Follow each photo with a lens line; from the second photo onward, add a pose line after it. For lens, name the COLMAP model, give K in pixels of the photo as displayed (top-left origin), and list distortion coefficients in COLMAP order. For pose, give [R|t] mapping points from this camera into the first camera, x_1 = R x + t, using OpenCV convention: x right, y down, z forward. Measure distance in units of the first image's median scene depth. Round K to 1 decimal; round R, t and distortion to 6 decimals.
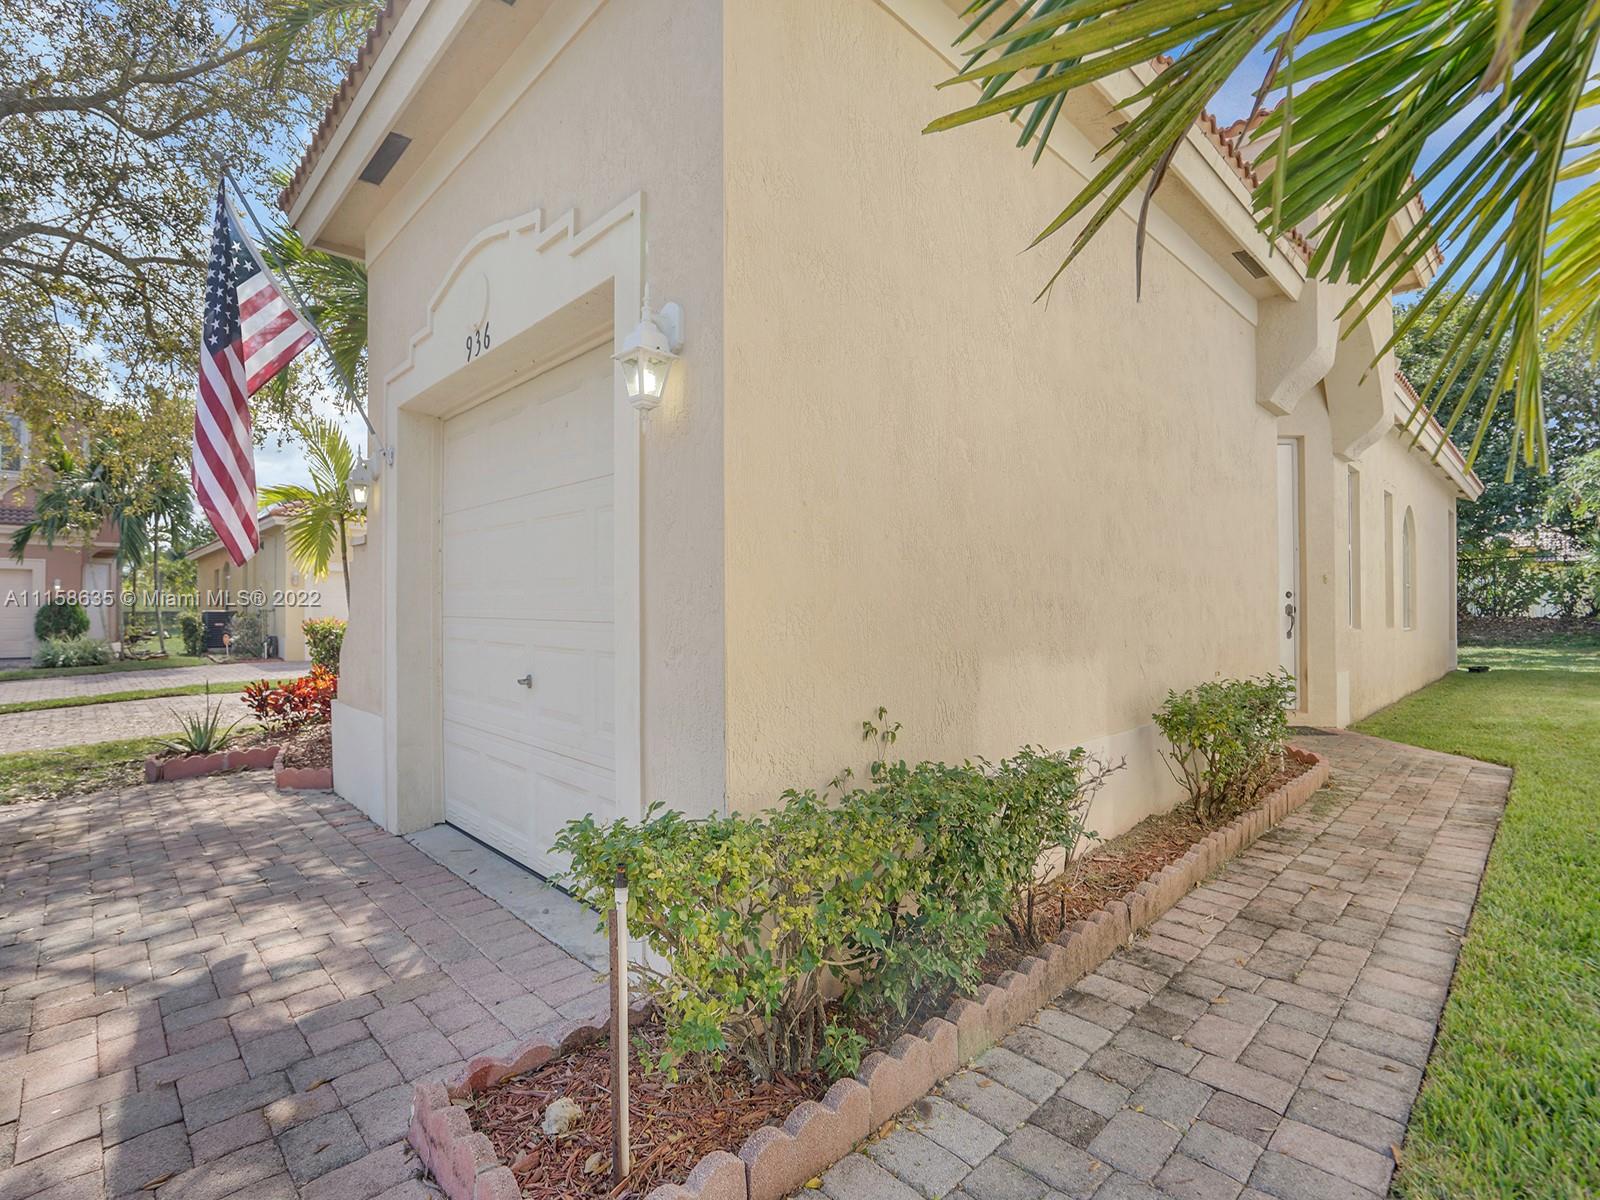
lens RADIAL K [[763.6, 0, 812.9], [0, 763.6, 601.6], [0, 0, 1]] dist [-0.029759, 0.004042]
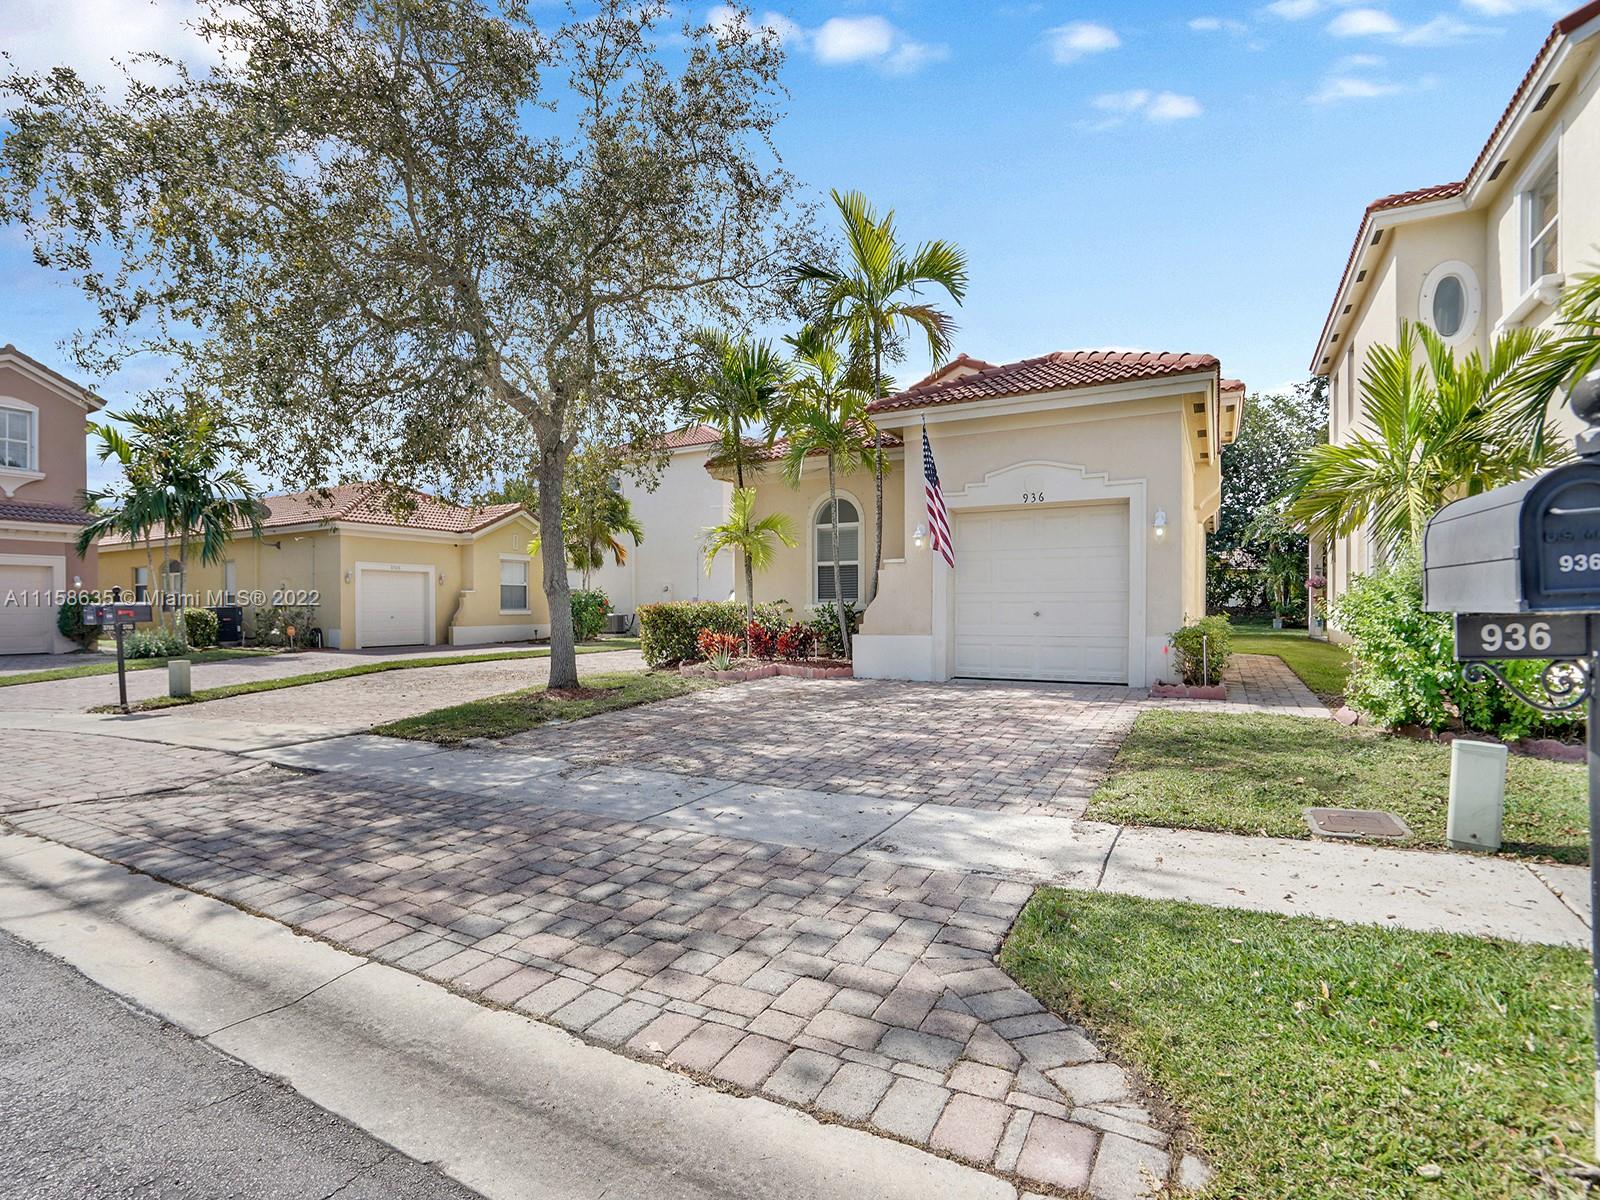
lens RADIAL K [[763.6, 0, 770.0], [0, 763.6, 616.0], [0, 0, 1]] dist [-0.029759, 0.004042]
pose [[0.965342, -0.007439, 0.260881, -0.366853], [0.002878, 0.999836, 0.017862, 0.010015], [-0.260971, -0.016492, 0.965206, -0.265016]]
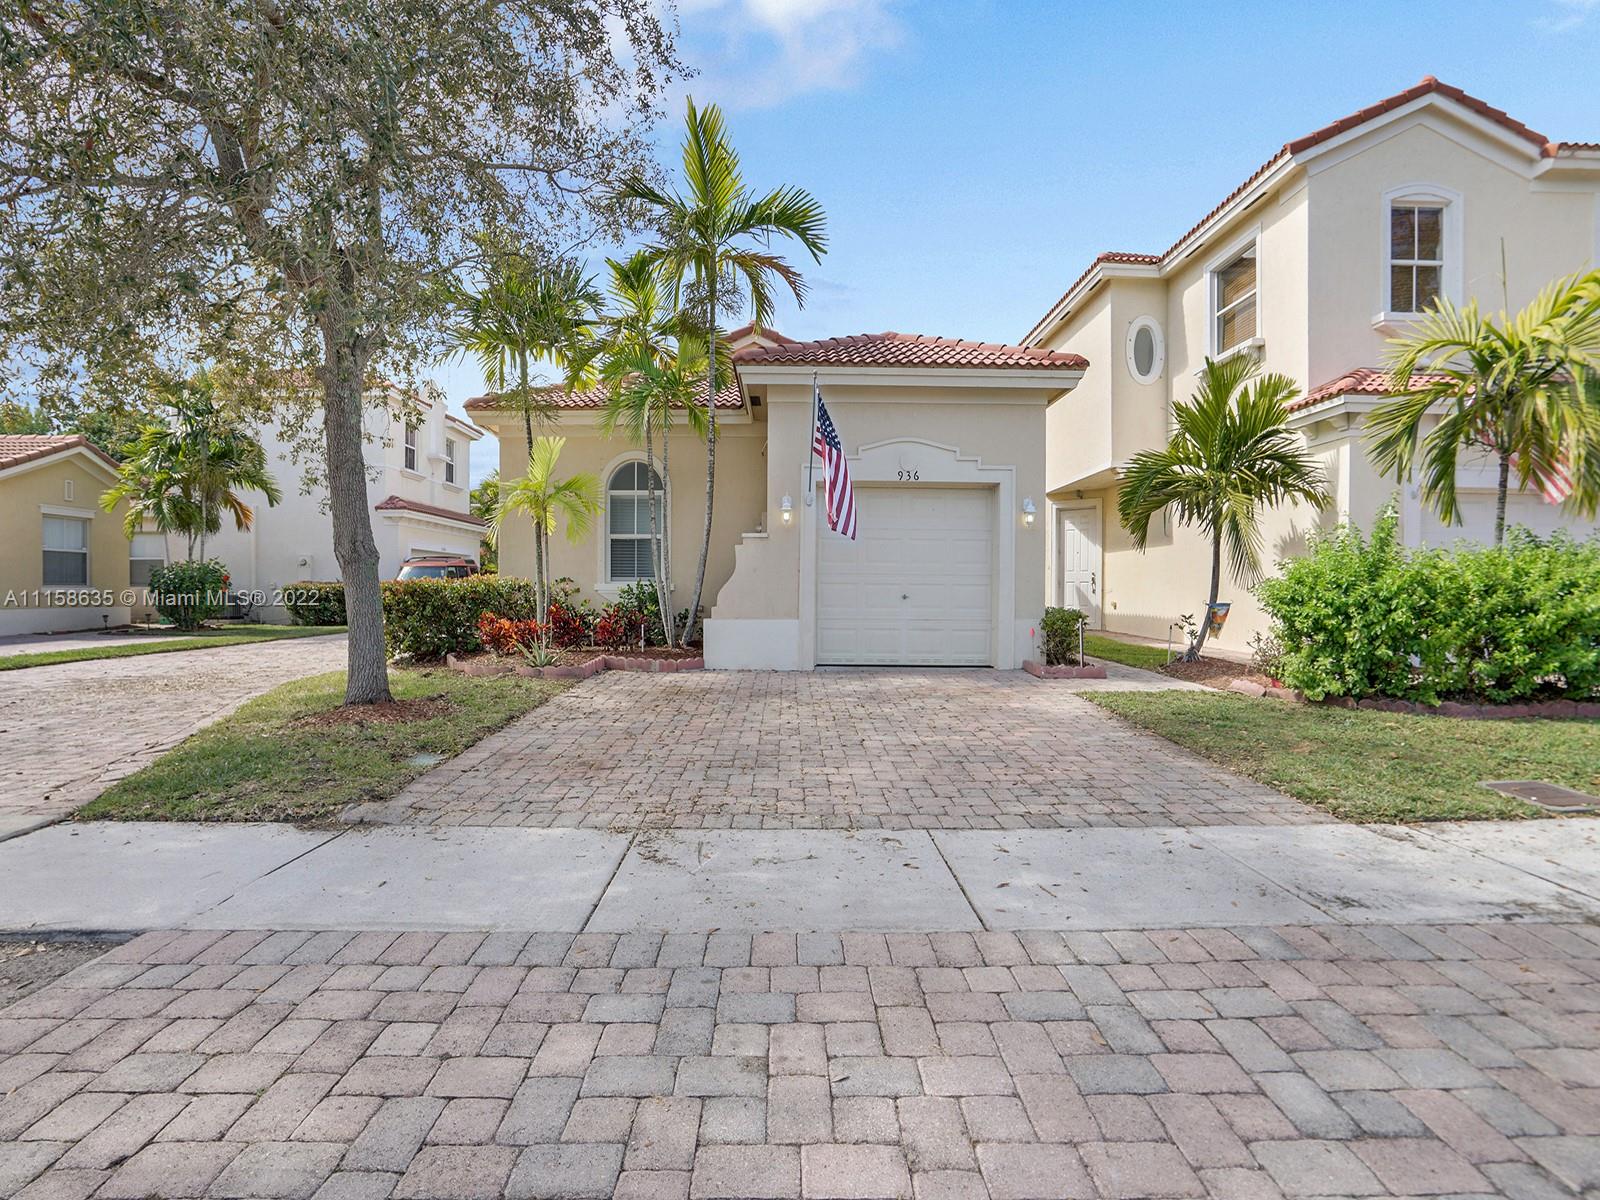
lens RADIAL K [[763.6, 0, 789.6], [0, 763.6, 595.3], [0, 0, 1]] dist [-0.029759, 0.004042]
pose [[0.719104, 0.004401, 0.694889, -0.456232], [-0.013366, 0.999883, 0.007499, 0.014617], [-0.694774, -0.014680, 0.719078, -0.124665]]
